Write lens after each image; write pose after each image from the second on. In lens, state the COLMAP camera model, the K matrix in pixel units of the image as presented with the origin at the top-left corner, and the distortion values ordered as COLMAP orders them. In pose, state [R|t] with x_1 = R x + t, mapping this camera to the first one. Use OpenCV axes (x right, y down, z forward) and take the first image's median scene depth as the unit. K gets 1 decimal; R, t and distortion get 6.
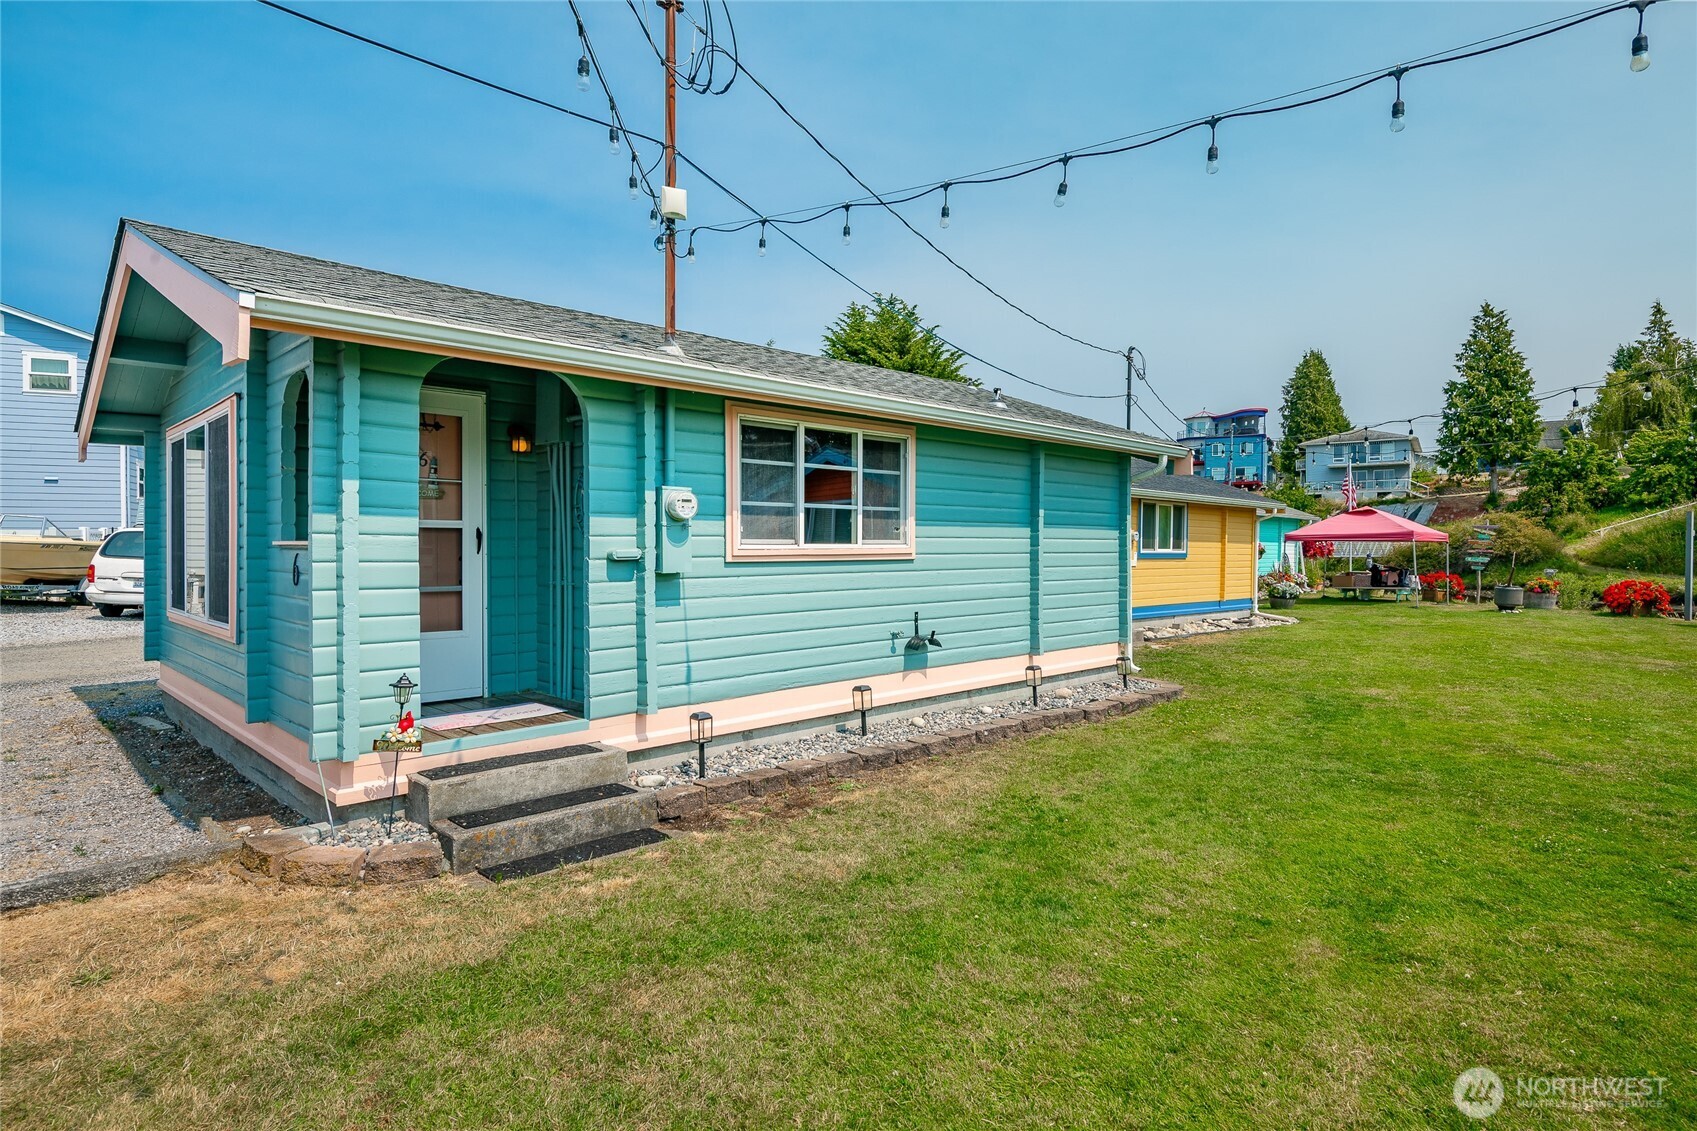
lens RADIAL K [[919.7, 0, 872.5], [0, 919.7, 563.9], [0, 0, 1]] dist [0.019606, -0.001890]
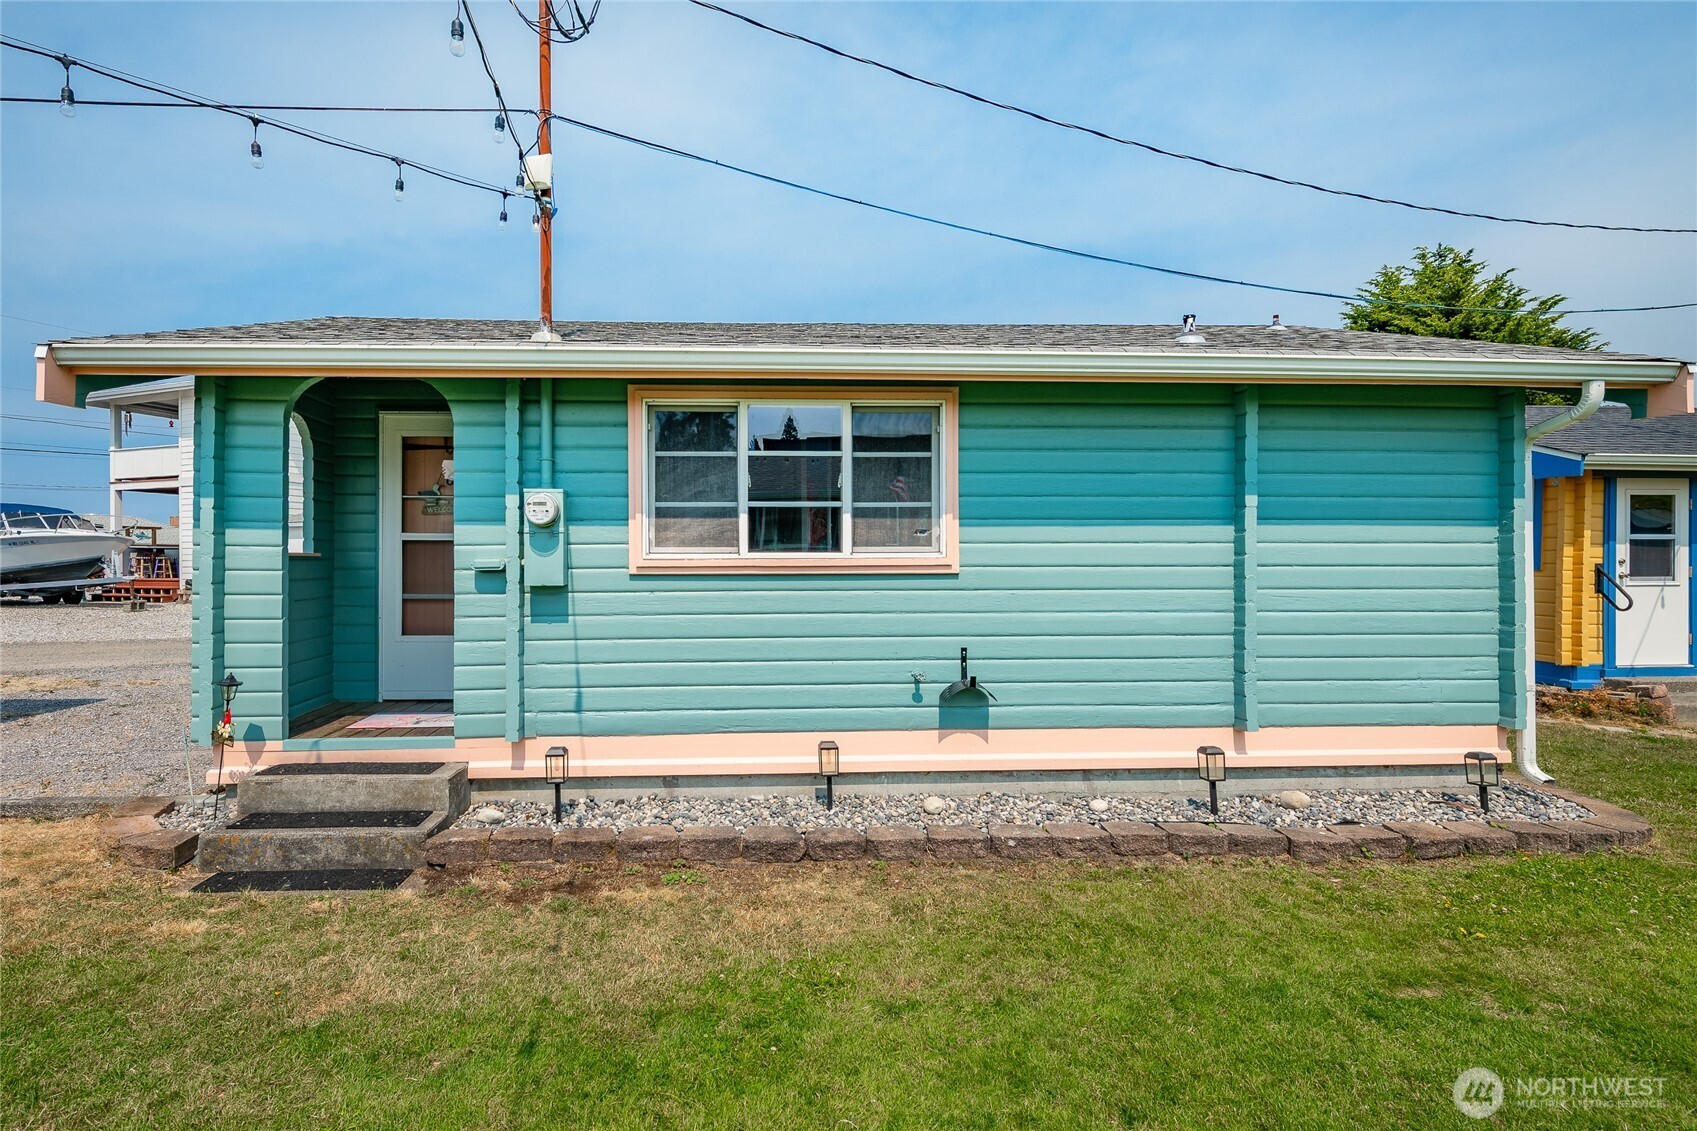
lens RADIAL K [[871.6, 0, 778.4], [0, 871.6, 554.7], [0, 0, 1]] dist [-0.004223, 0.000653]
pose [[0.736794, -0.000430, -0.676118, 0.484527], [-0.011946, 0.999835, -0.013654, -0.010525], [0.676012, 0.018137, 0.736667, 0.497730]]
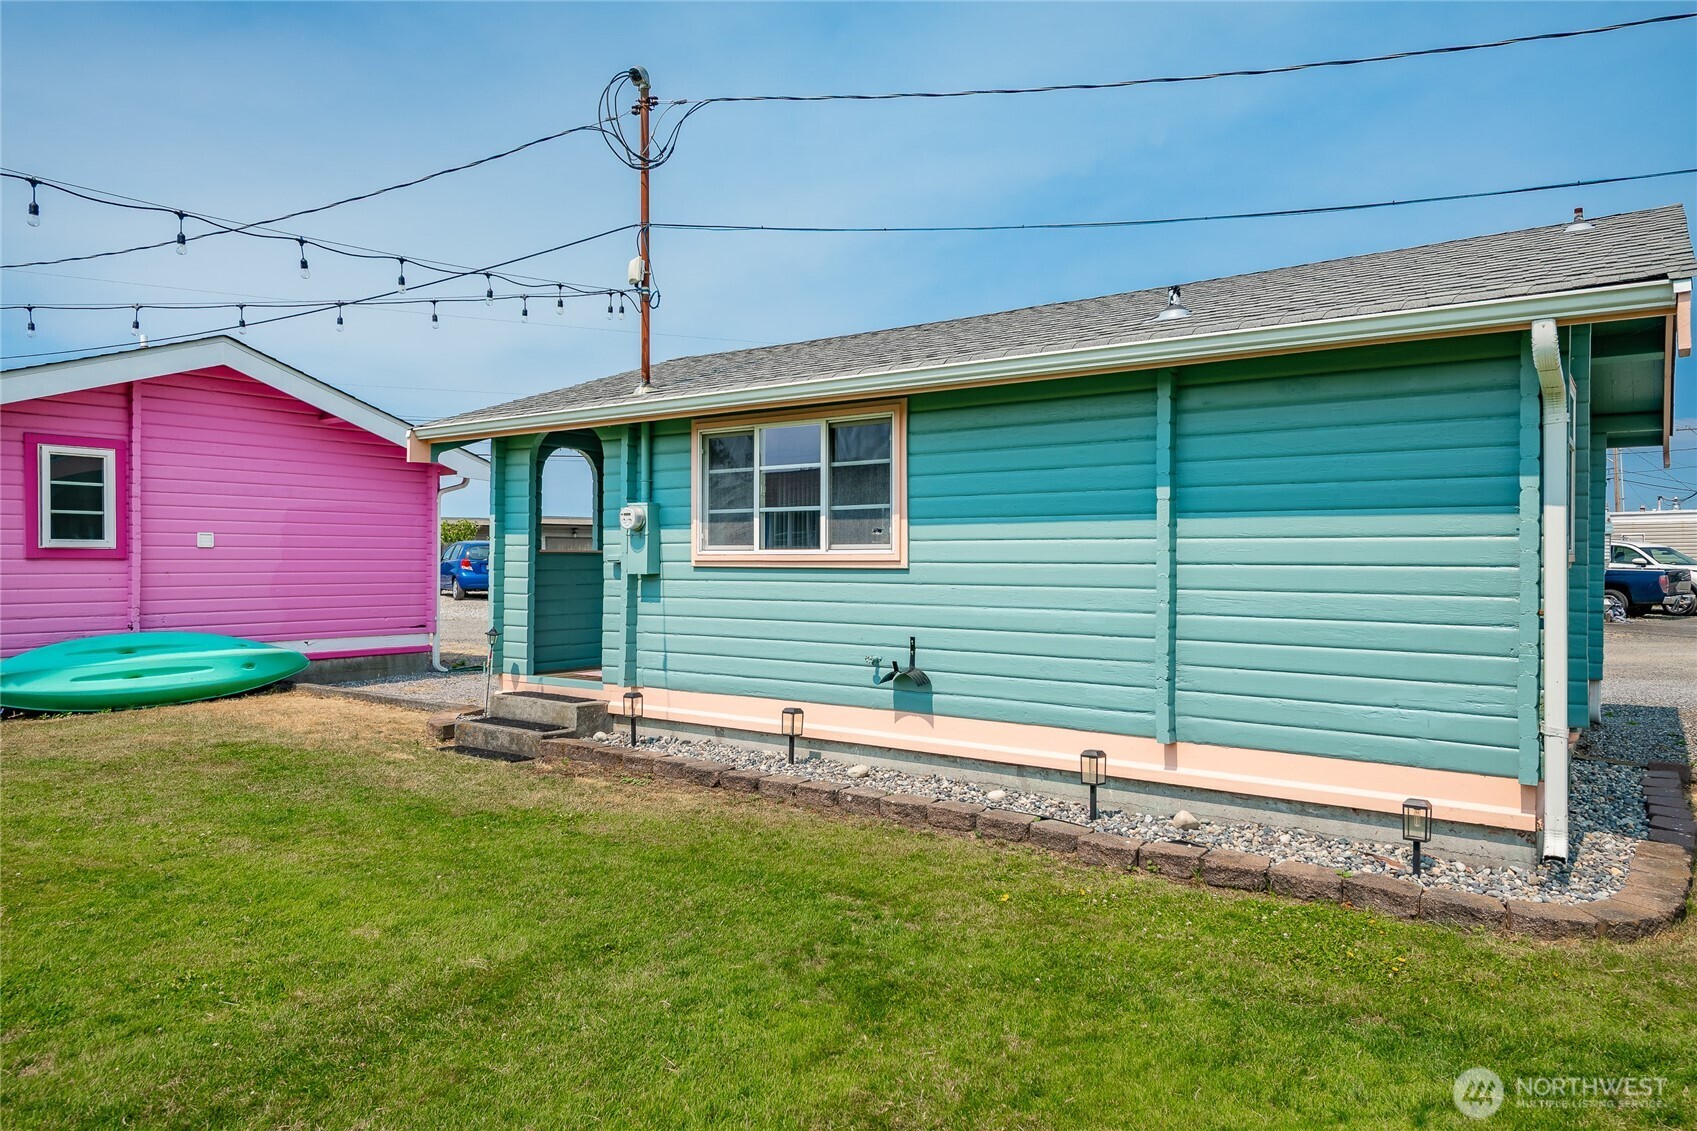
lens RADIAL K [[1074.6, 0, 858.7], [0, 1074.6, 554.7], [0, 0, 1]] dist [0.003219, -0.002932]
pose [[0.147774, -0.004083, -0.989013, 1.138041], [-0.023233, 0.999701, -0.007599, -0.010885], [0.988748, 0.024100, 0.147635, 1.003550]]
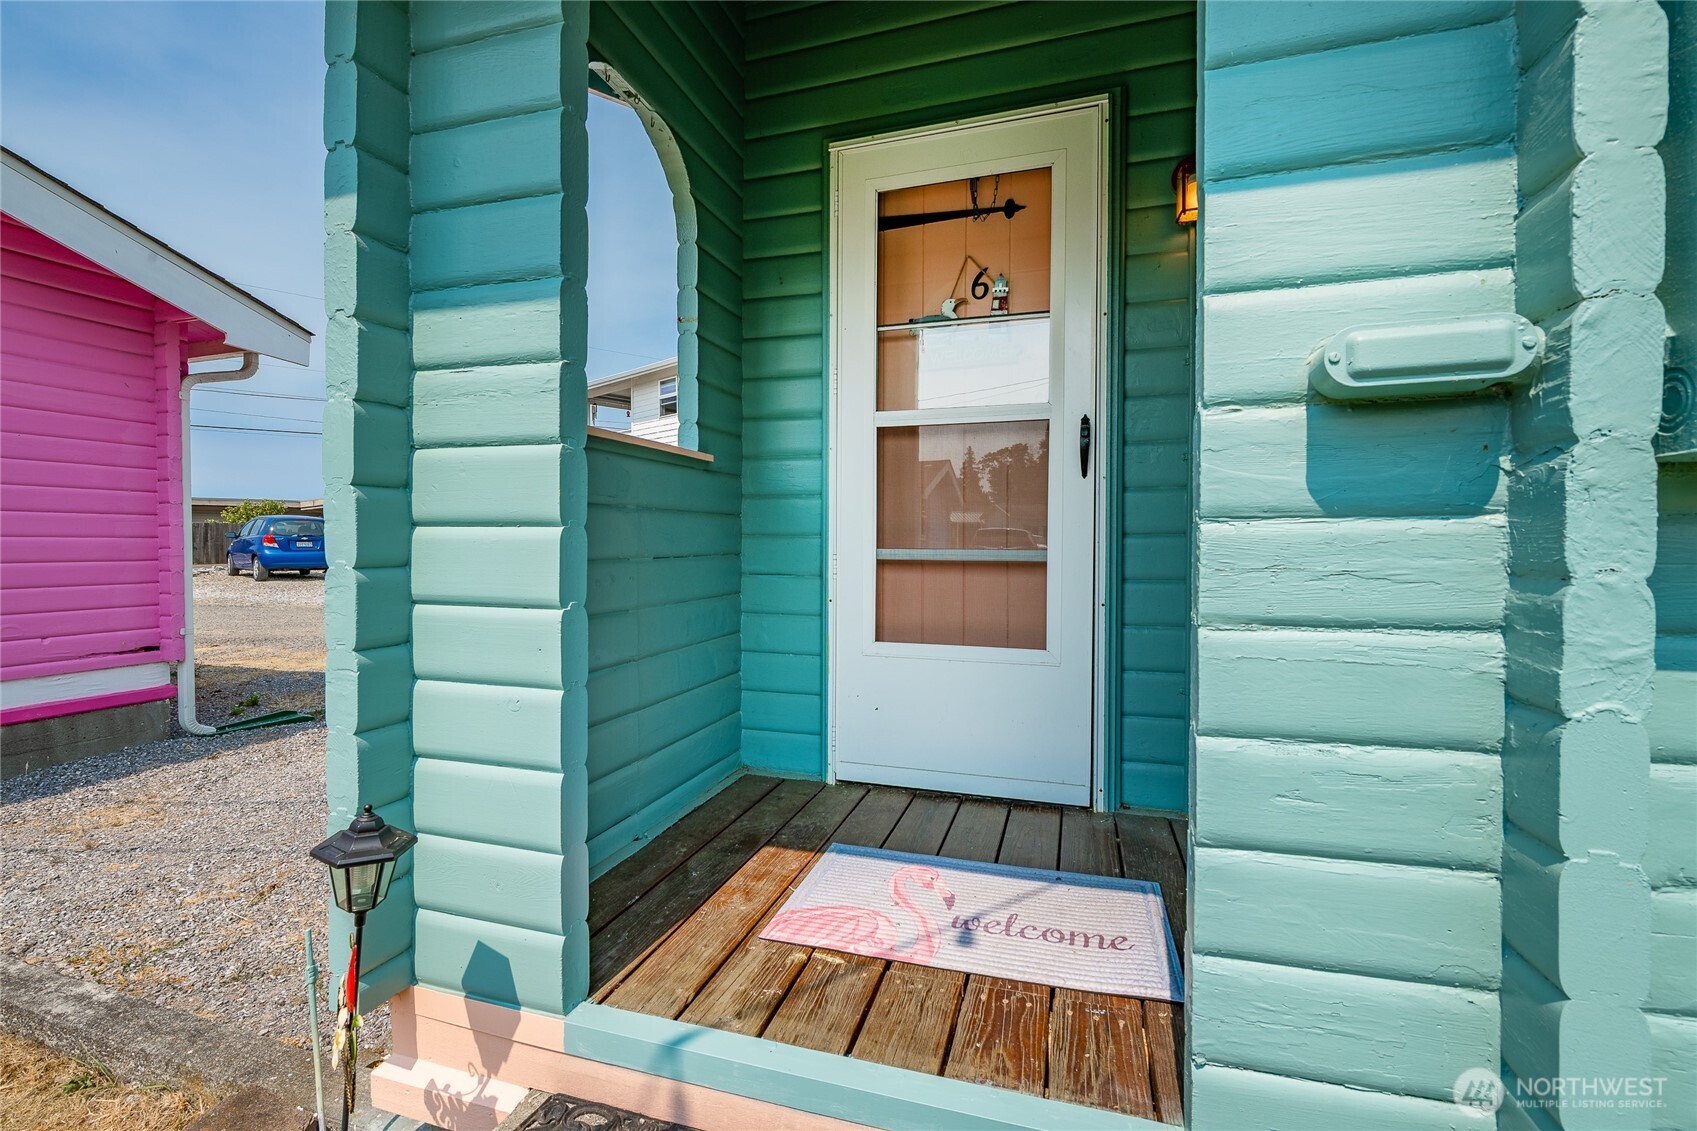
lens RADIAL K [[724.8, 0, 841.5], [0, 724.8, 560.6], [0, 0, 1]] dist [-0.010637, -0.002782]
pose [[0.447258, 0.022688, -0.894117, -0.174828], [-0.016943, 0.999714, 0.016893, 0.025433], [0.894244, 0.007594, 0.447515, 0.756351]]
